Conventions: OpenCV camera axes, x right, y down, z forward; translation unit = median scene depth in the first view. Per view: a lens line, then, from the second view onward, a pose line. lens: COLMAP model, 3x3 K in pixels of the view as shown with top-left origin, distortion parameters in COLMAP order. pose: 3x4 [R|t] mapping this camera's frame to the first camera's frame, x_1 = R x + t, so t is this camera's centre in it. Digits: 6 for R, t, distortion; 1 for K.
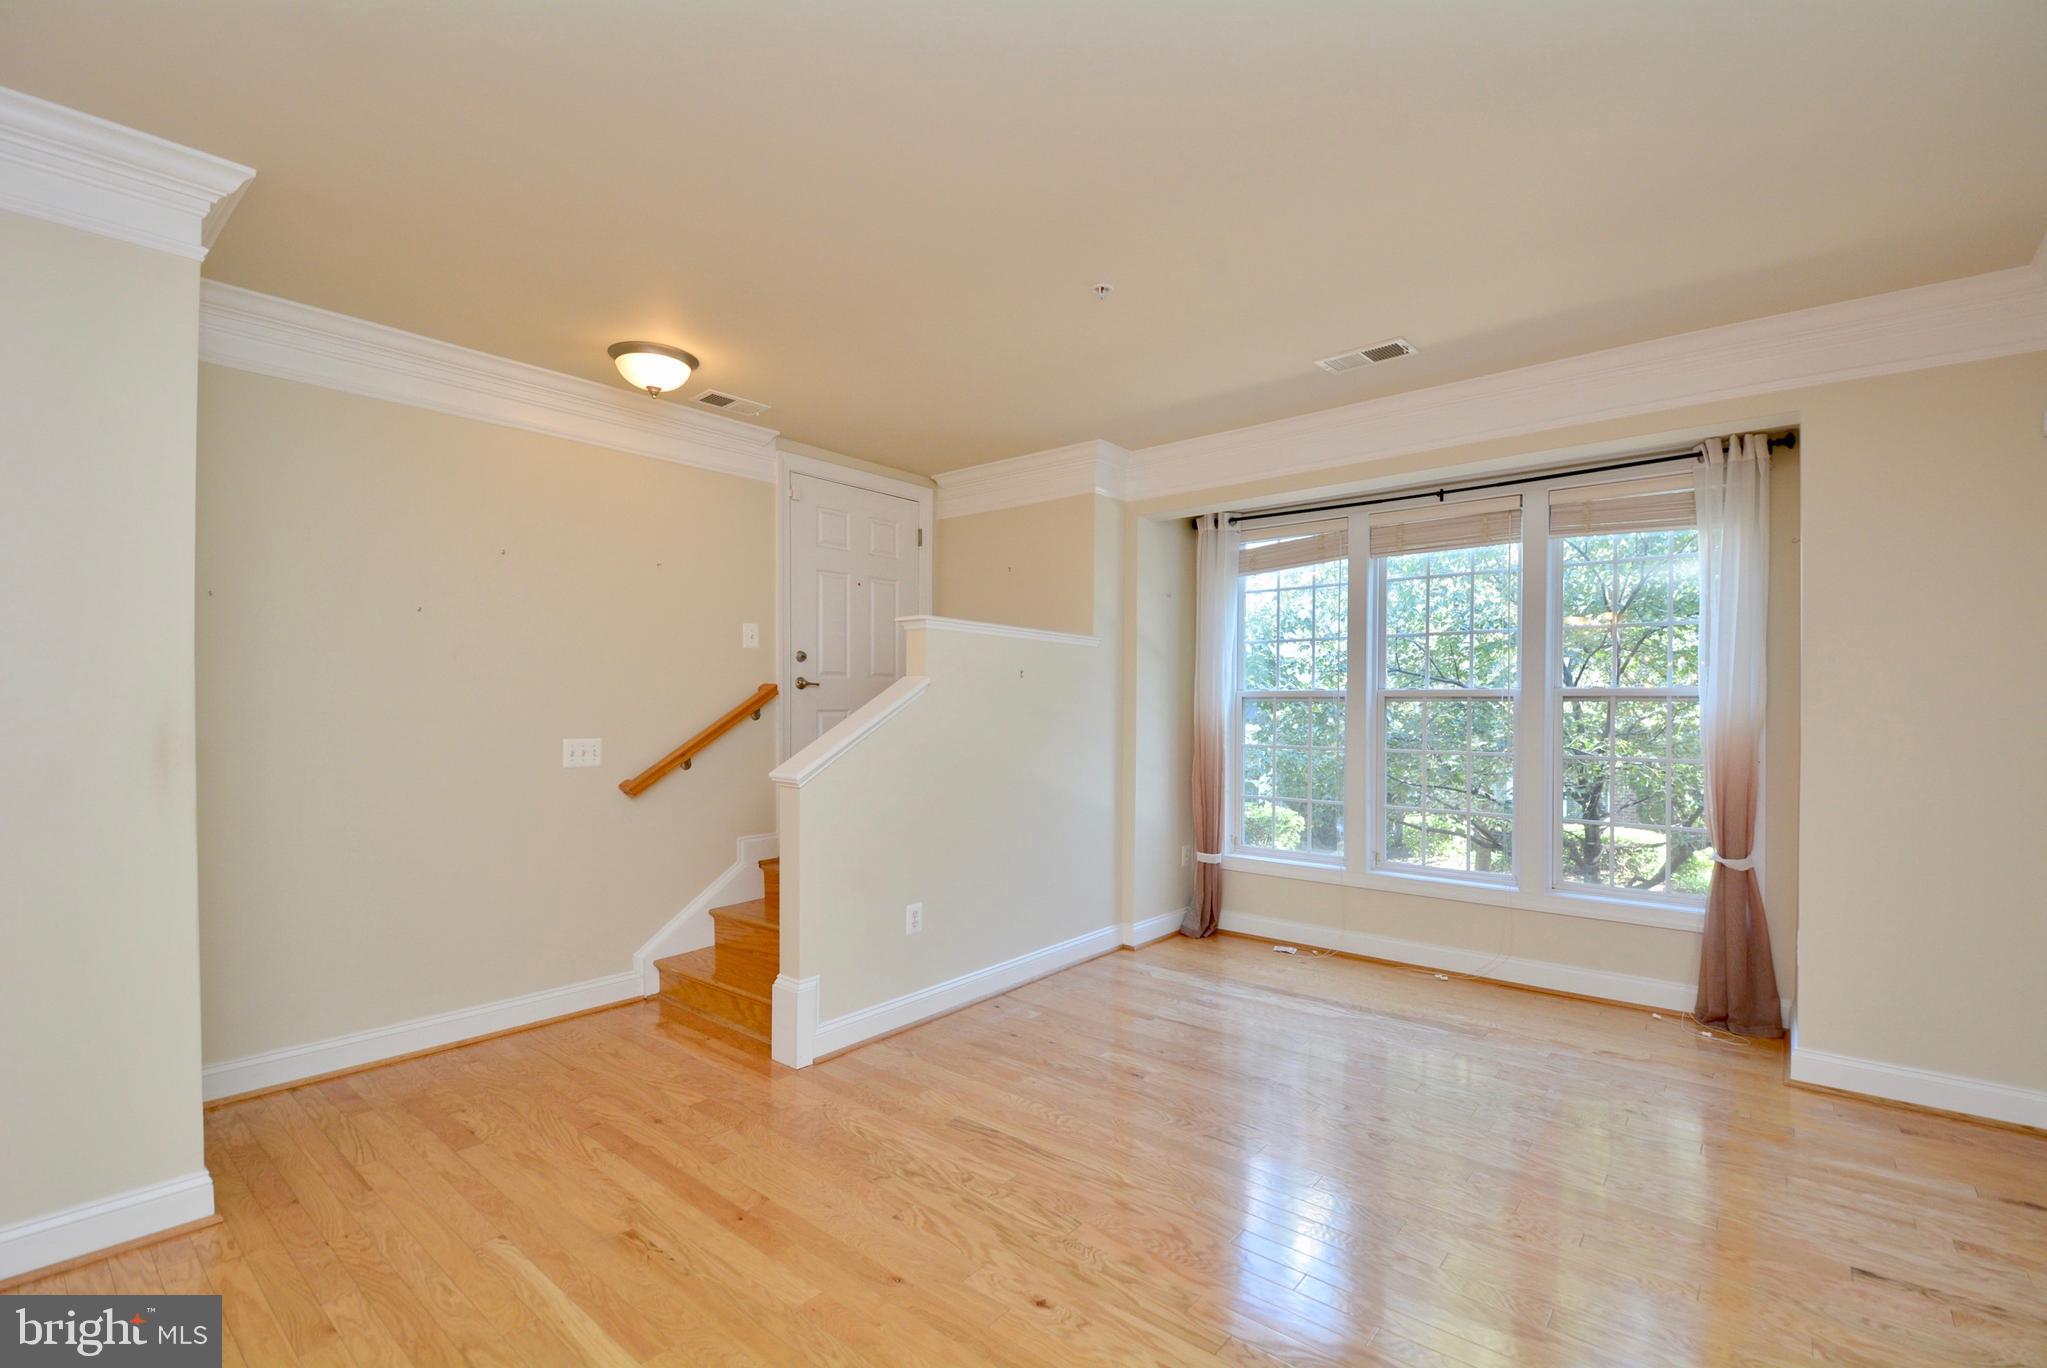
lens RADIAL K [[897.5, 0, 1045.3], [0, 897.5, 706.3], [0, 0, 1]] dist [0.018796, -0.024755]
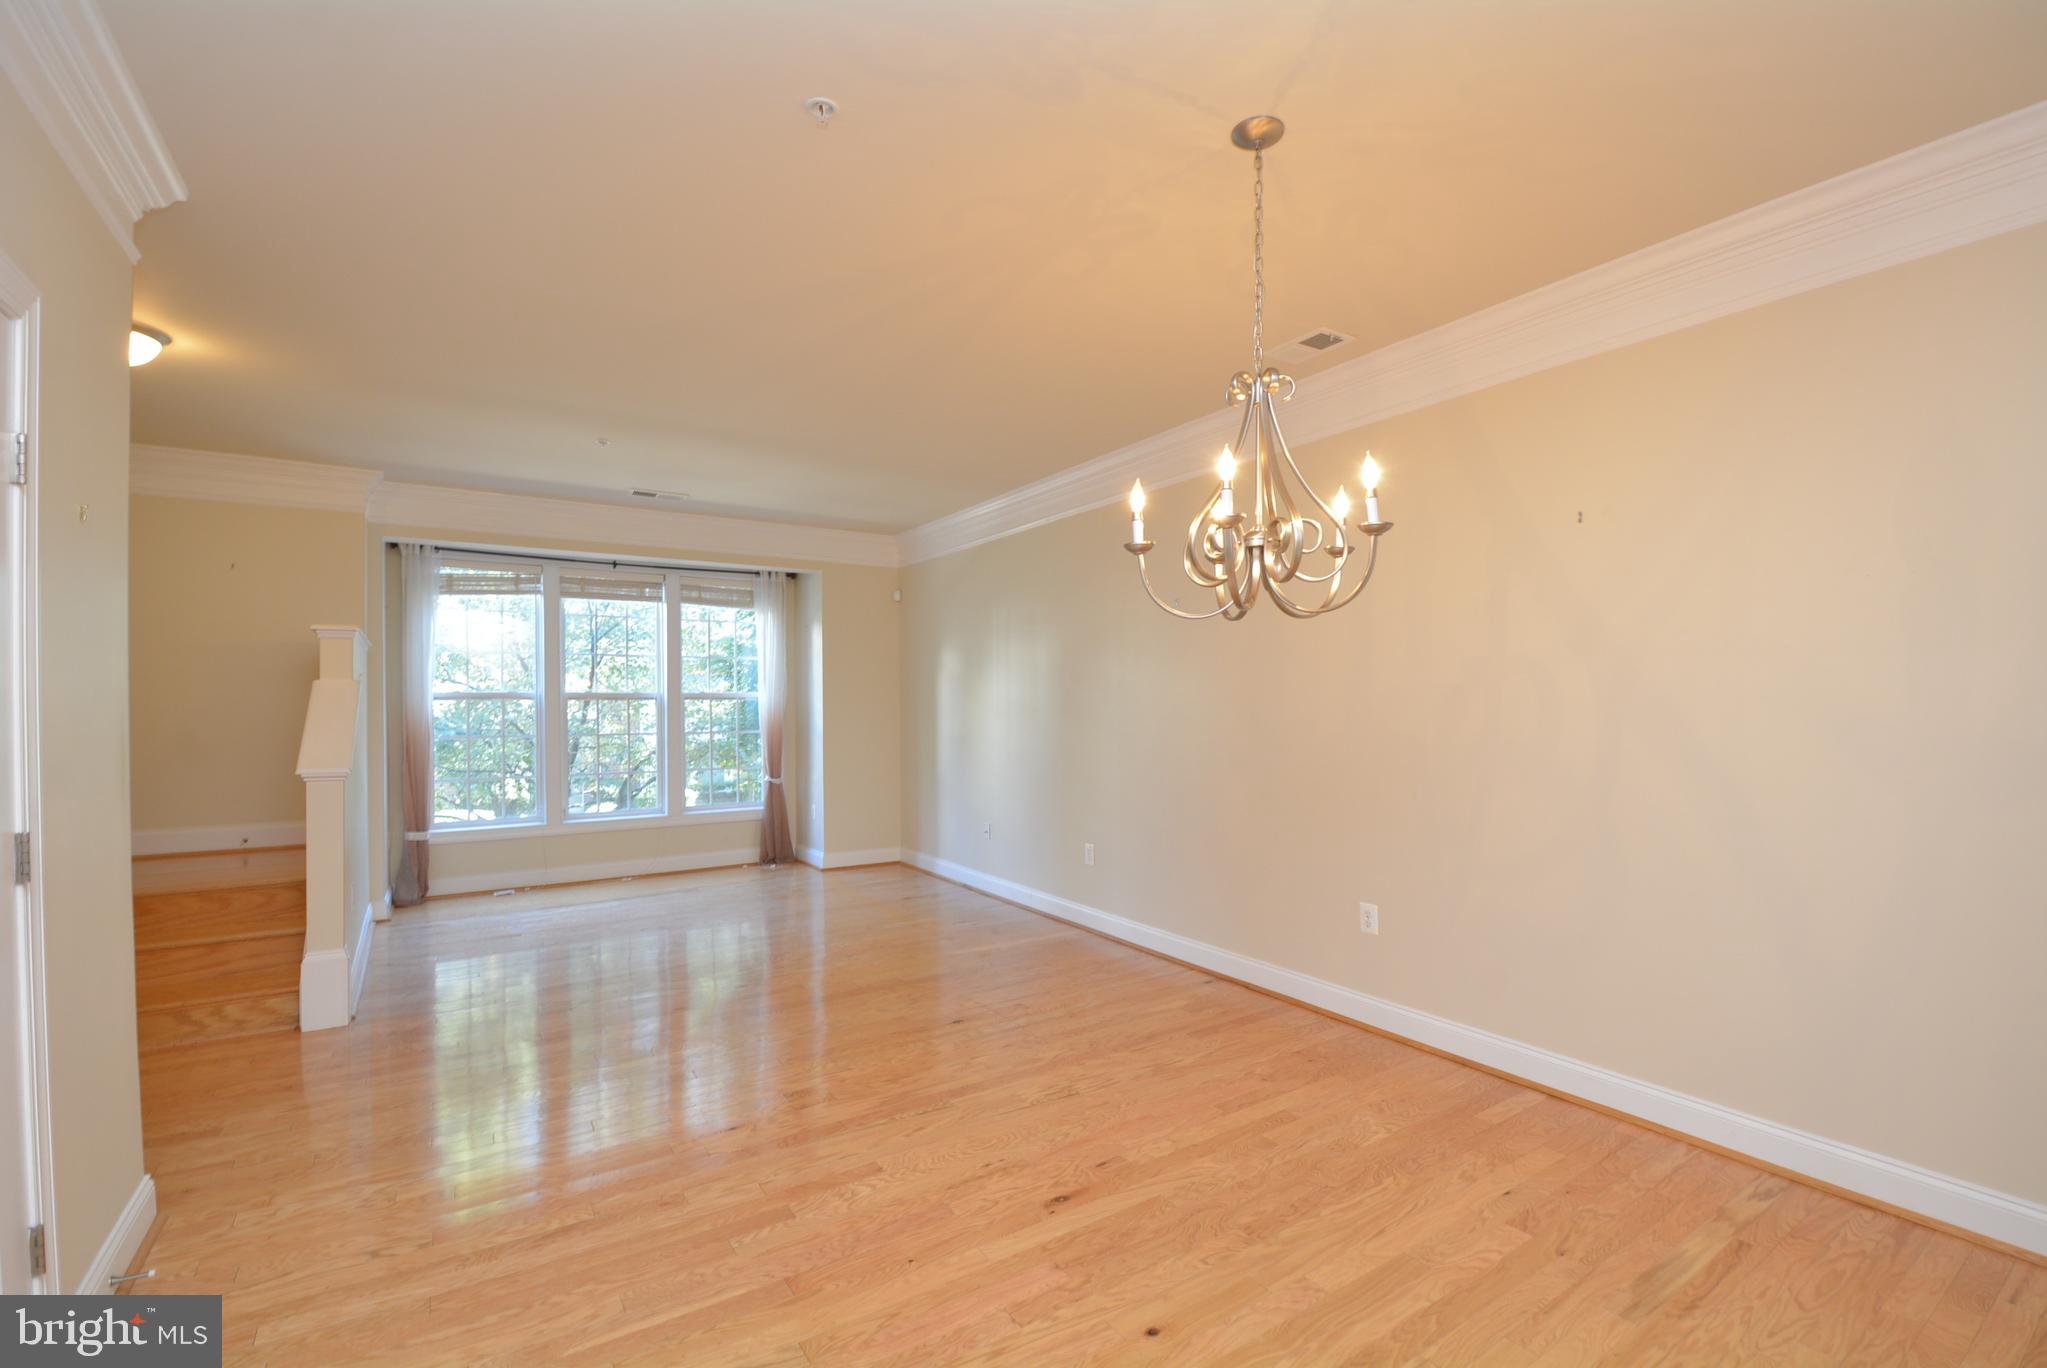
lens RADIAL K [[897.5, 0, 1045.3], [0, 897.5, 706.3], [0, 0, 1]] dist [0.018796, -0.024755]
pose [[0.285375, -0.009259, 0.958371, -0.879051], [0.006564, 0.999949, 0.007706, -0.003230], [-0.958393, 0.004091, 0.285421, -0.137339]]
